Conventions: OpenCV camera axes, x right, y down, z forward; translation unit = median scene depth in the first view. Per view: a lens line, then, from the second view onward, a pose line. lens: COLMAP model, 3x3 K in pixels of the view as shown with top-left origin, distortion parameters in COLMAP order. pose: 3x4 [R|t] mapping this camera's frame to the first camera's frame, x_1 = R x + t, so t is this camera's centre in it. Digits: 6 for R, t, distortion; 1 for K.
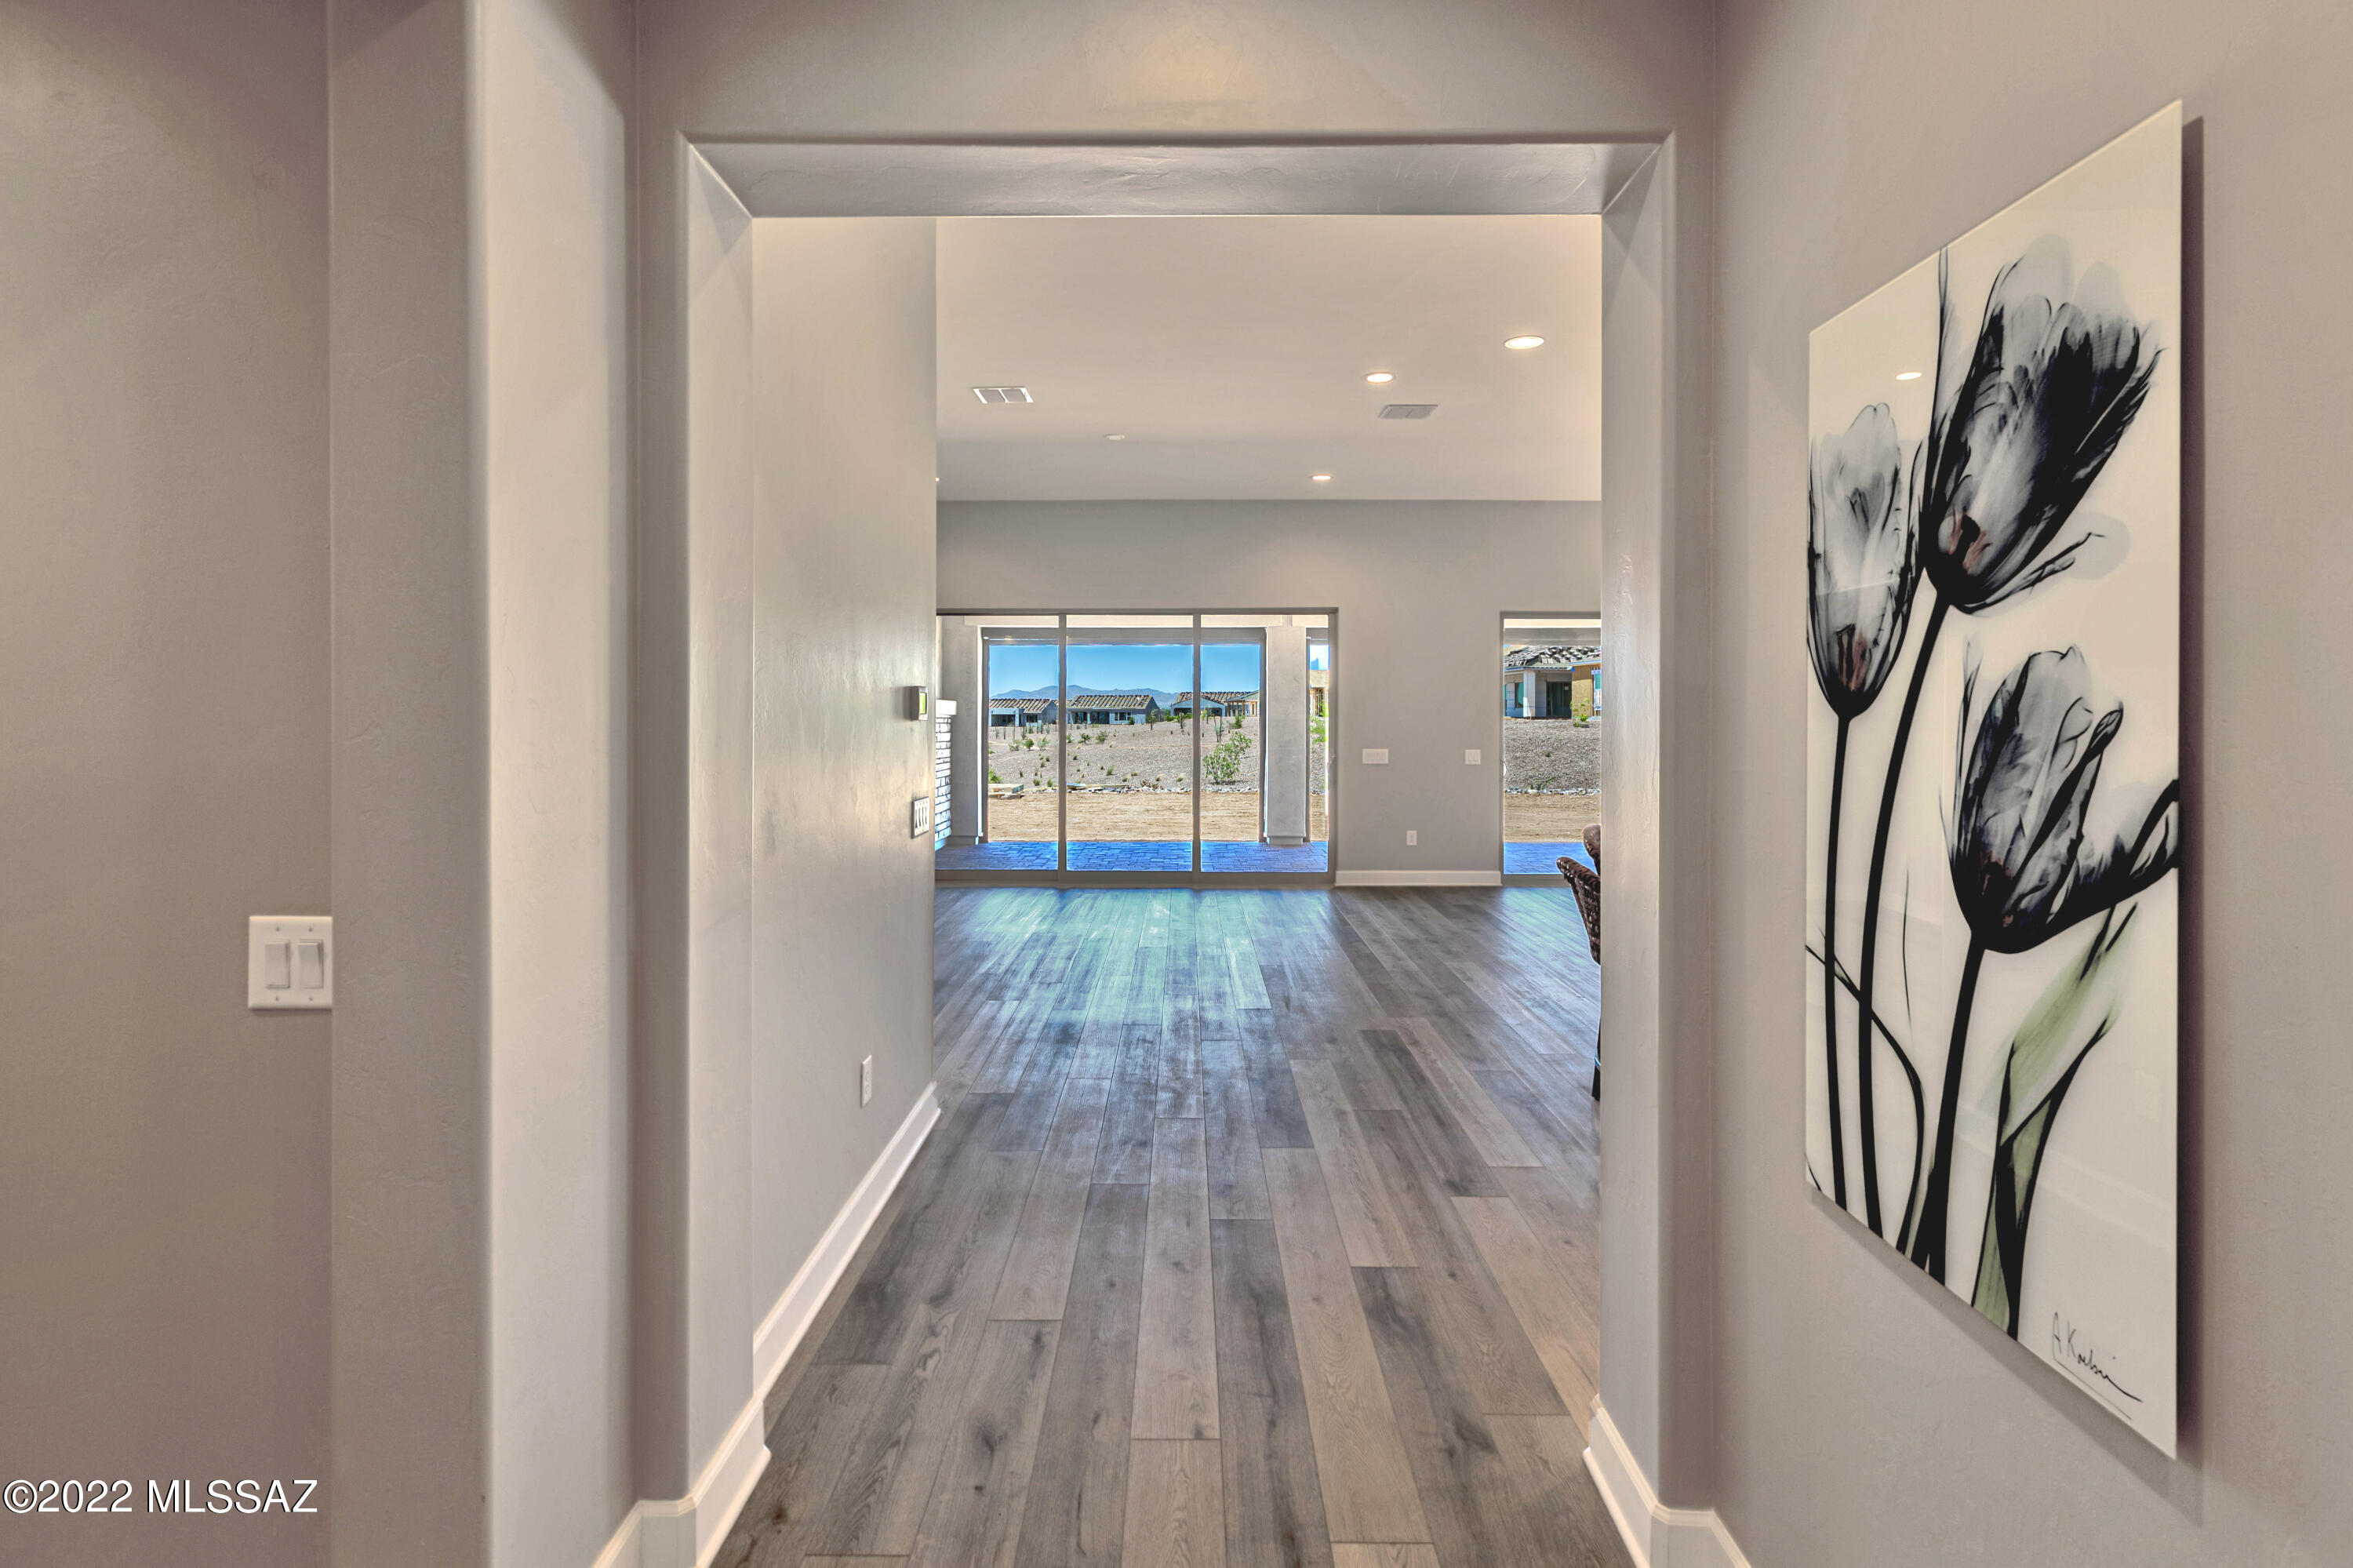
lens RADIAL K [[1117.9, 0, 1181.8], [0, 1117.9, 716.4], [0, 0, 1]] dist [-0.000709, -0.000733]
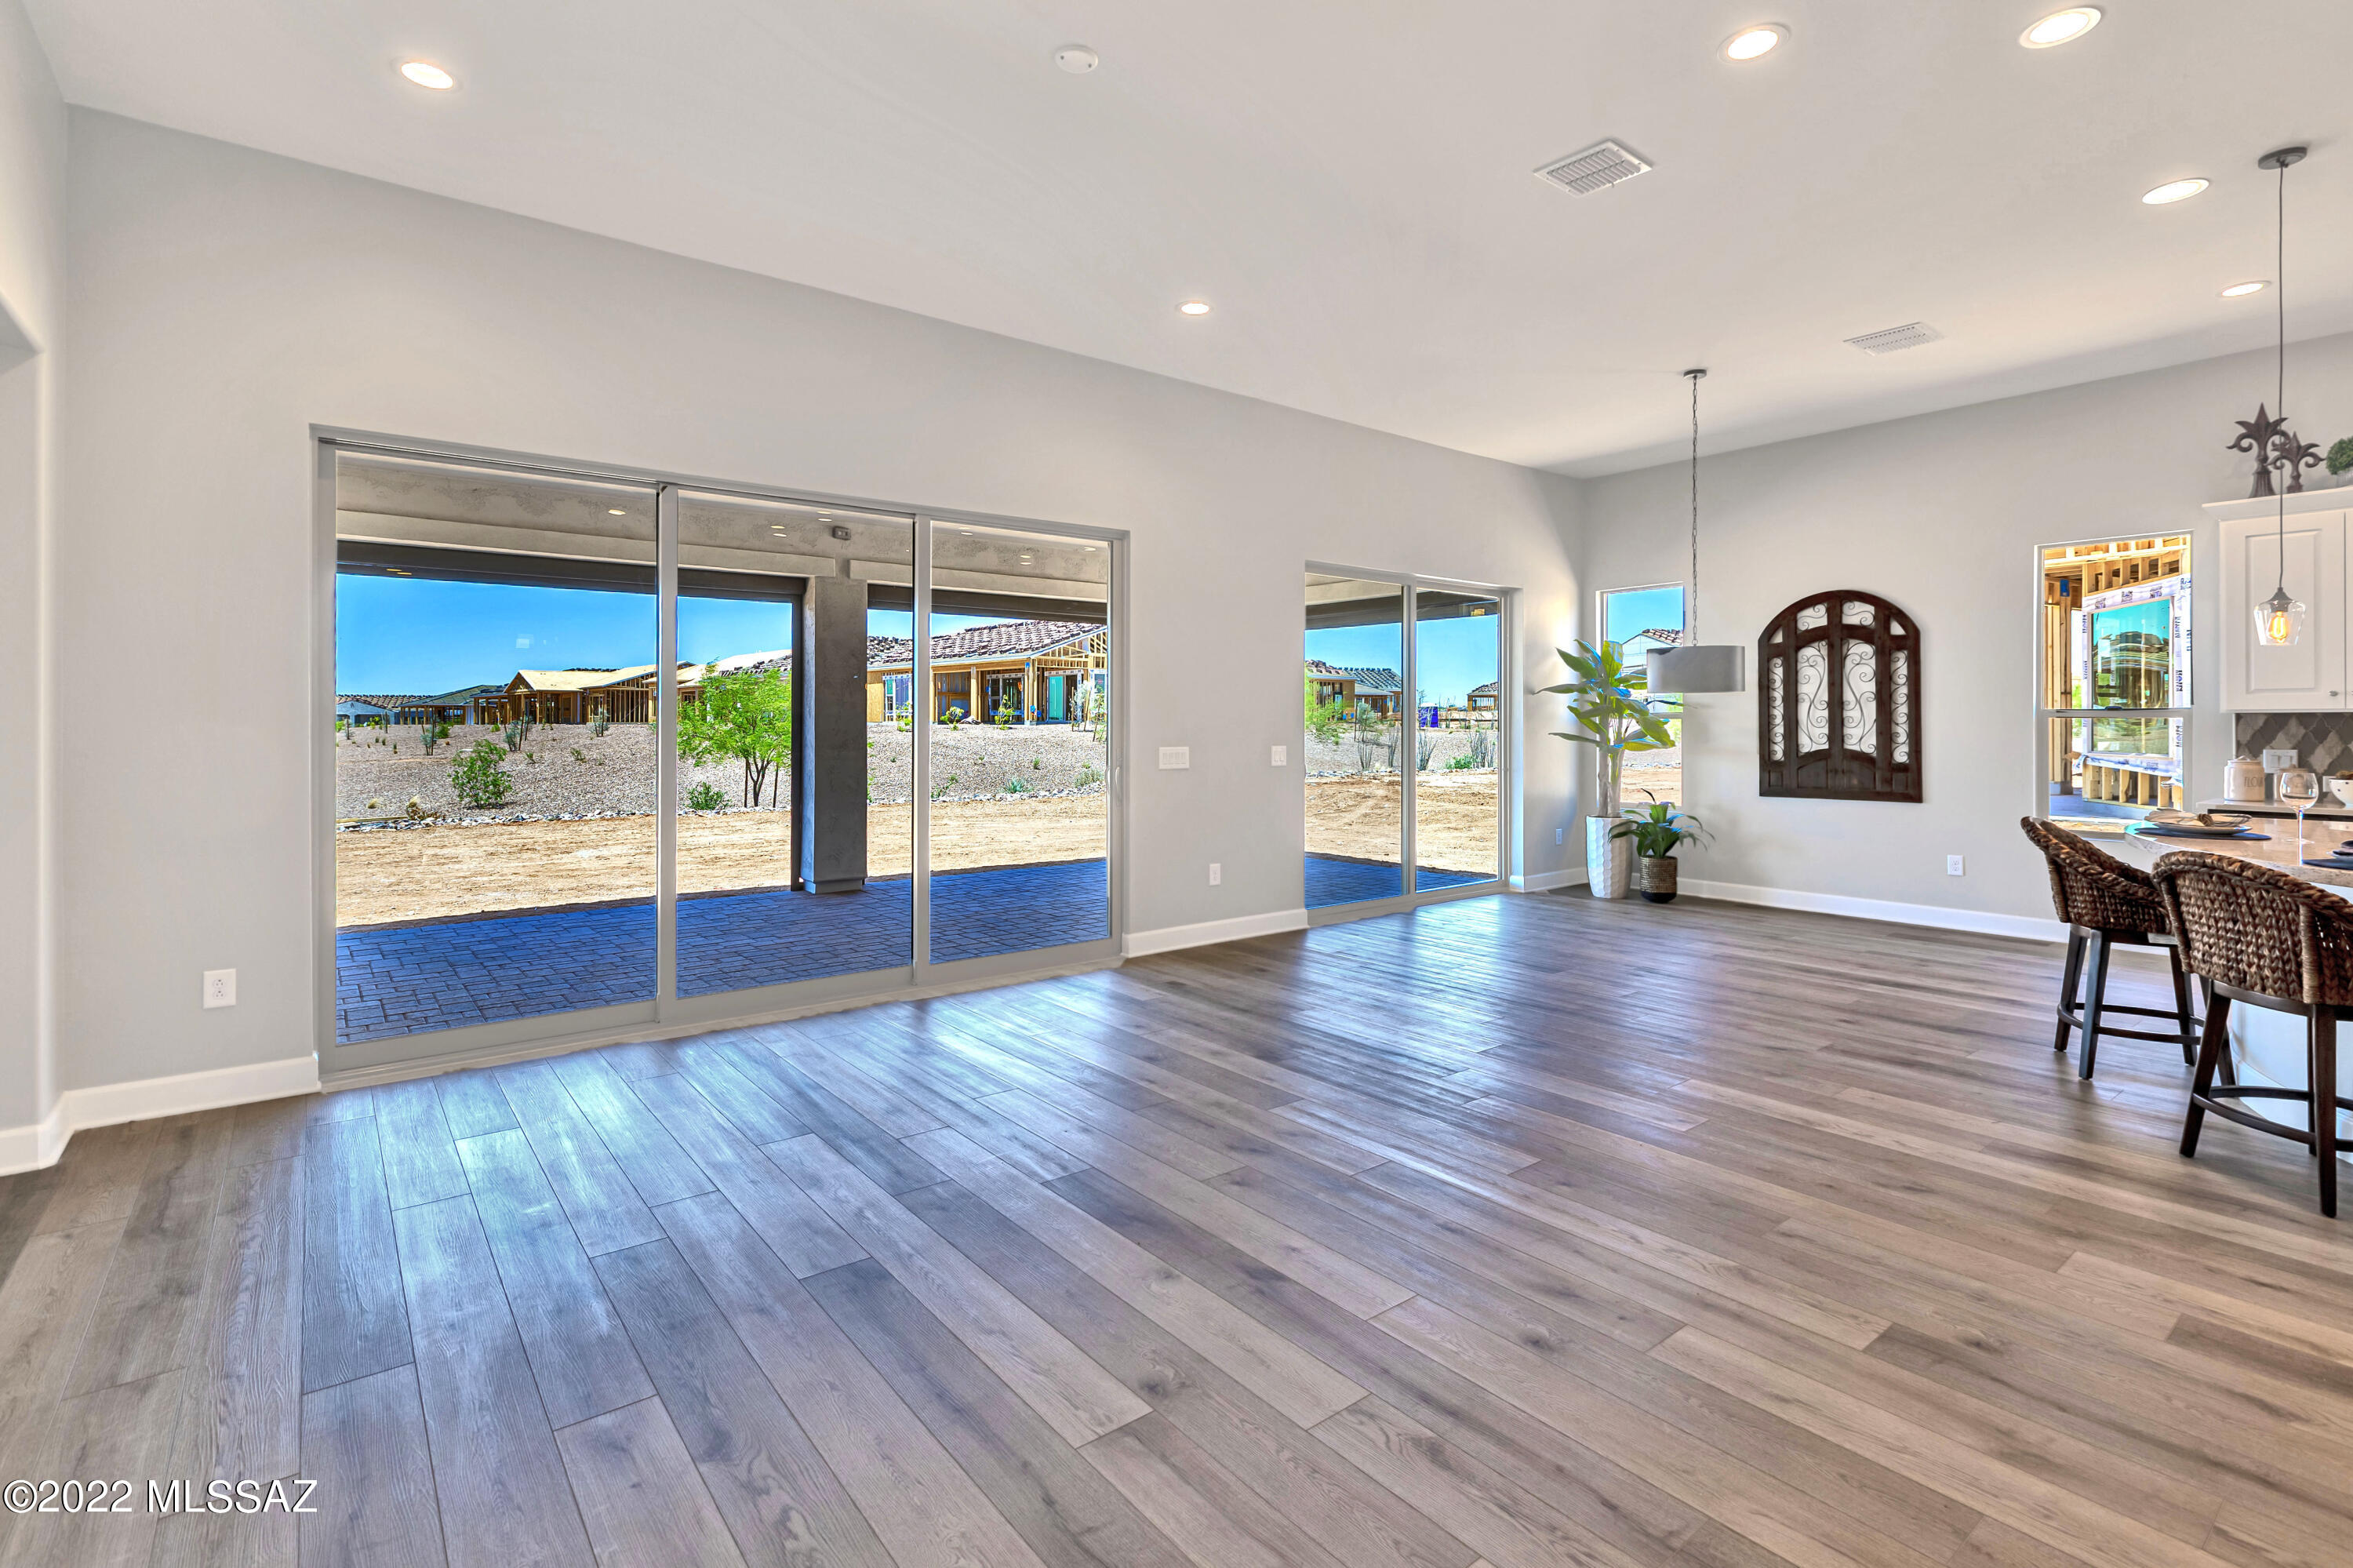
lens RADIAL K [[1090.1, 0, 1177.2], [0, 1090.1, 724.8], [0, 0, 1]] dist [0.000276, -0.000617]
pose [[0.785914, -0.002453, 0.618331, -0.030096], [0.002332, 0.999997, 0.001003, 0.001949], [-0.618332, 0.000654, 0.785917, 0.062139]]
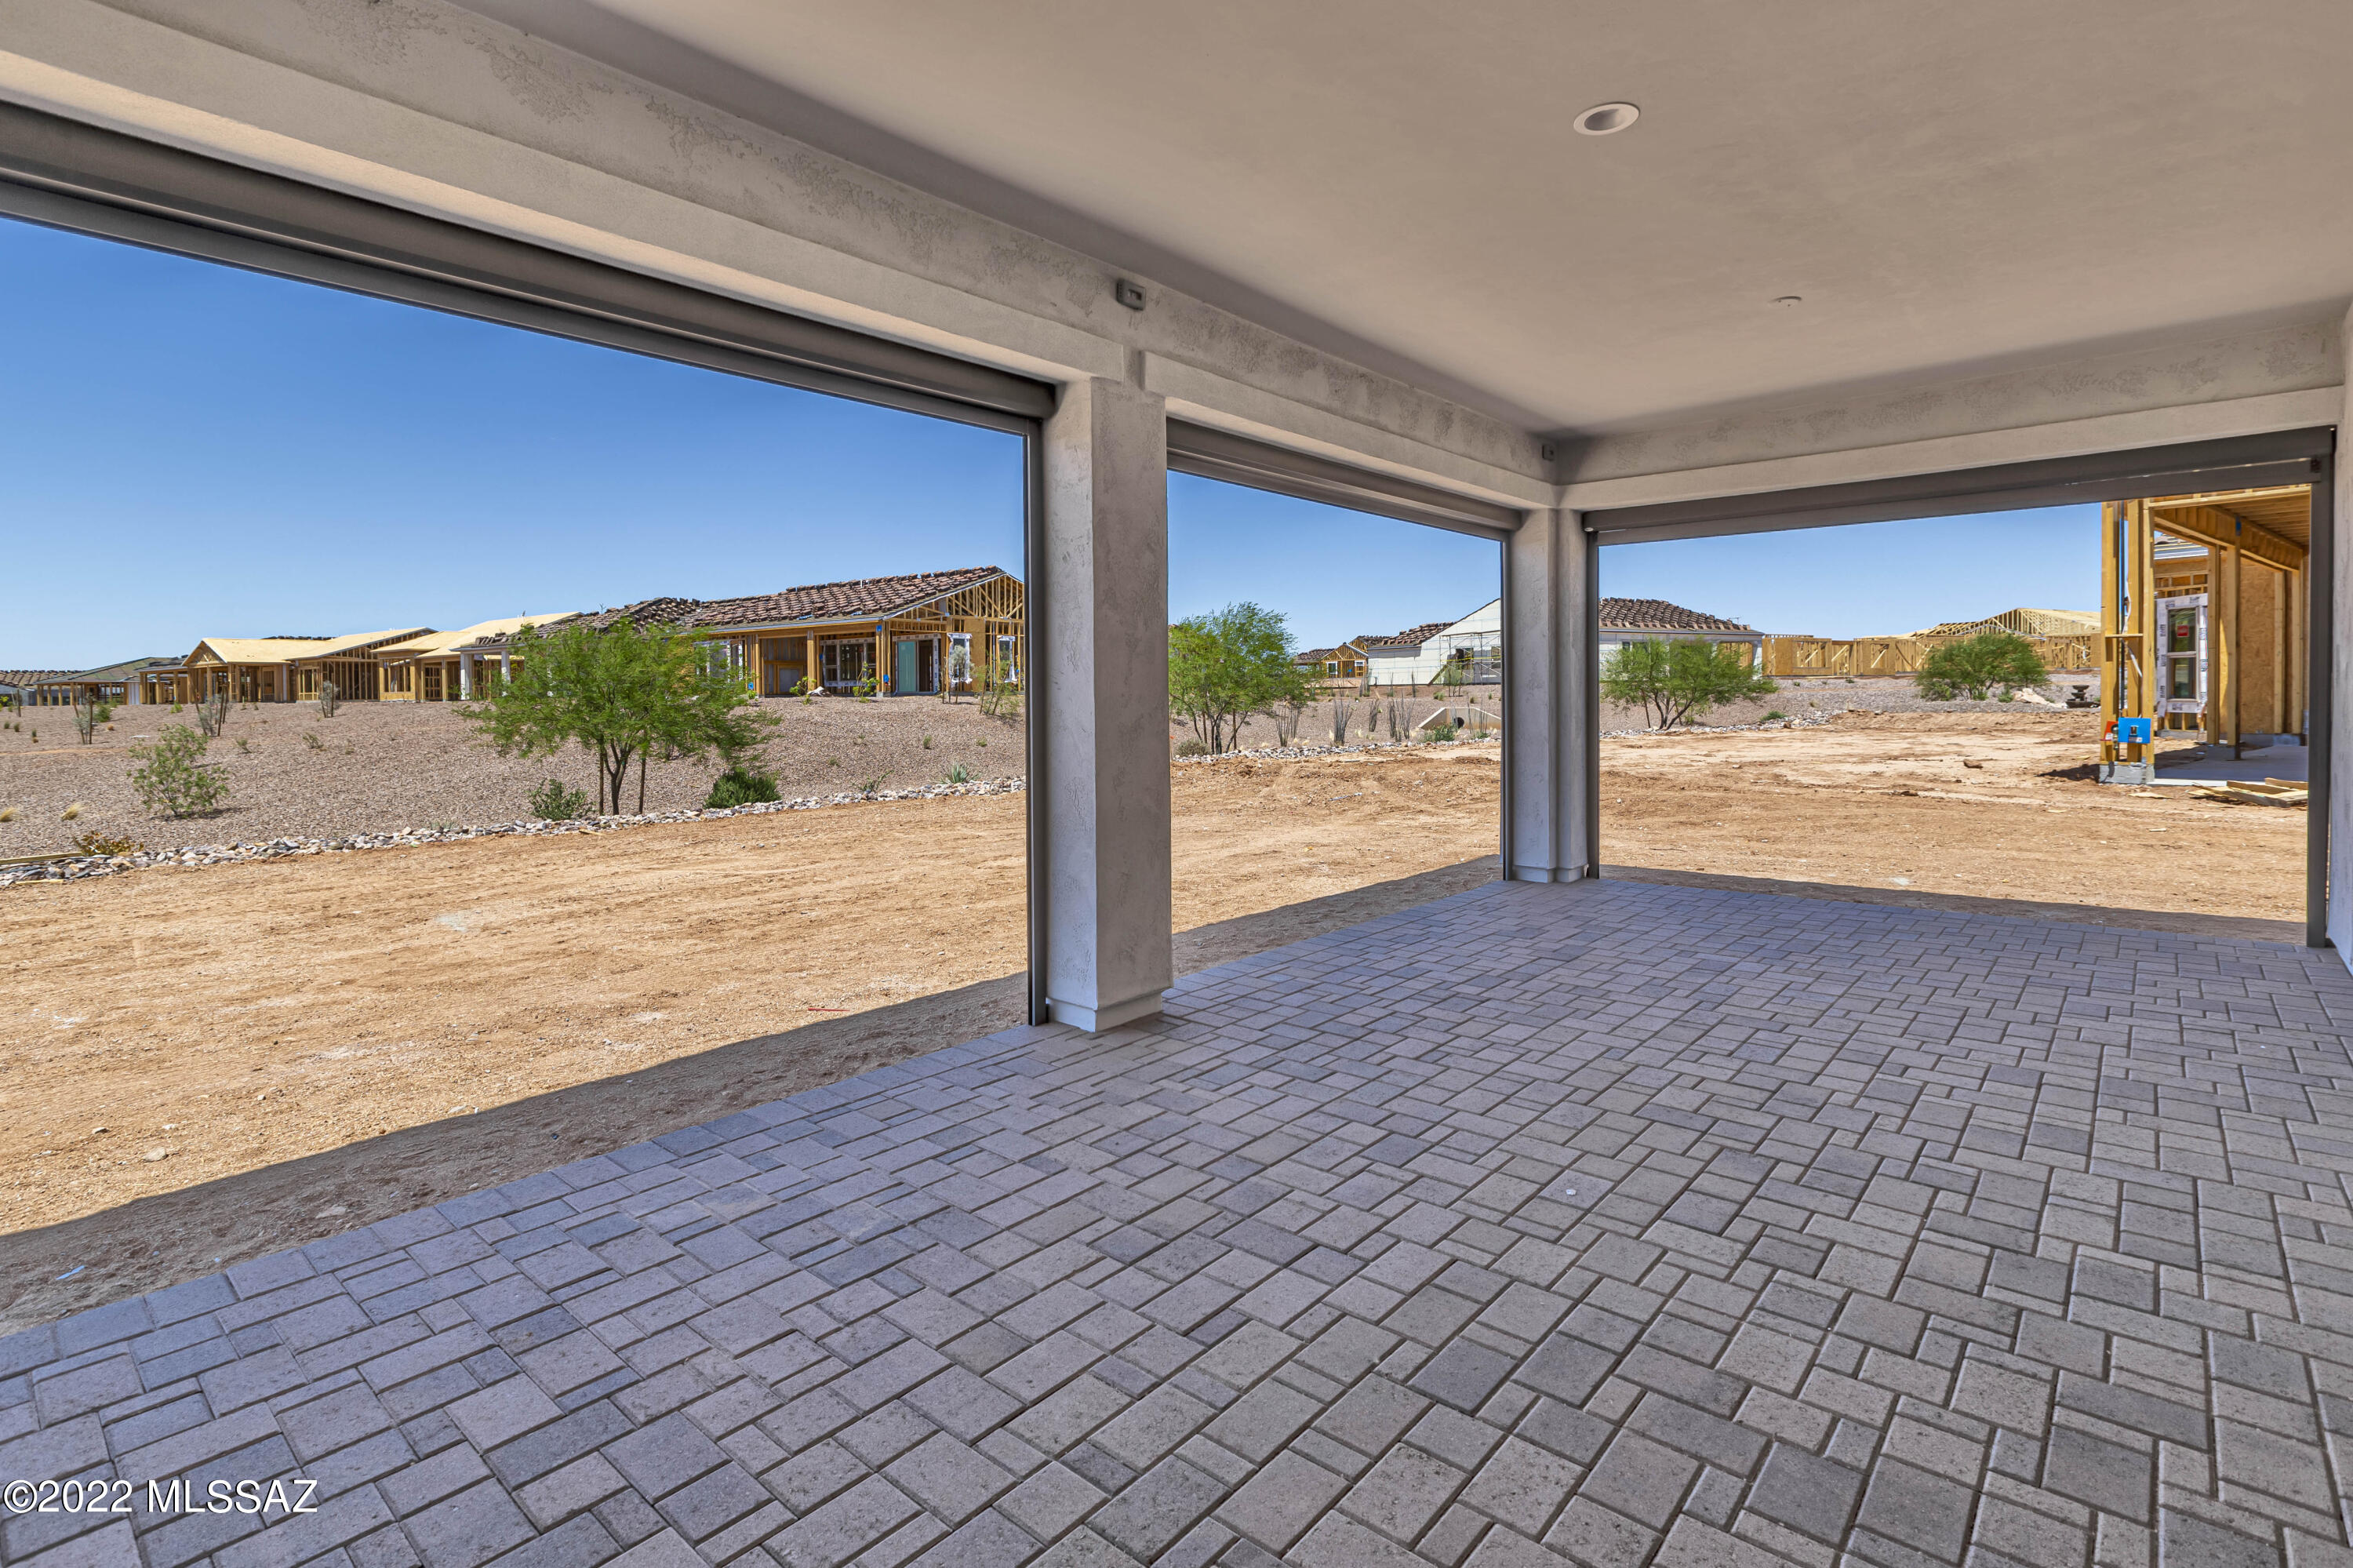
lens RADIAL K [[1117.9, 0, 1181.8], [0, 1117.9, 716.4], [0, 0, 1]] dist [-0.000709, -0.000733]
pose [[0.663104, -0.023936, 0.748145, -0.028745], [0.012476, 0.999703, 0.020926, 0.002429], [-0.748423, -0.004543, 0.663206, 0.141100]]
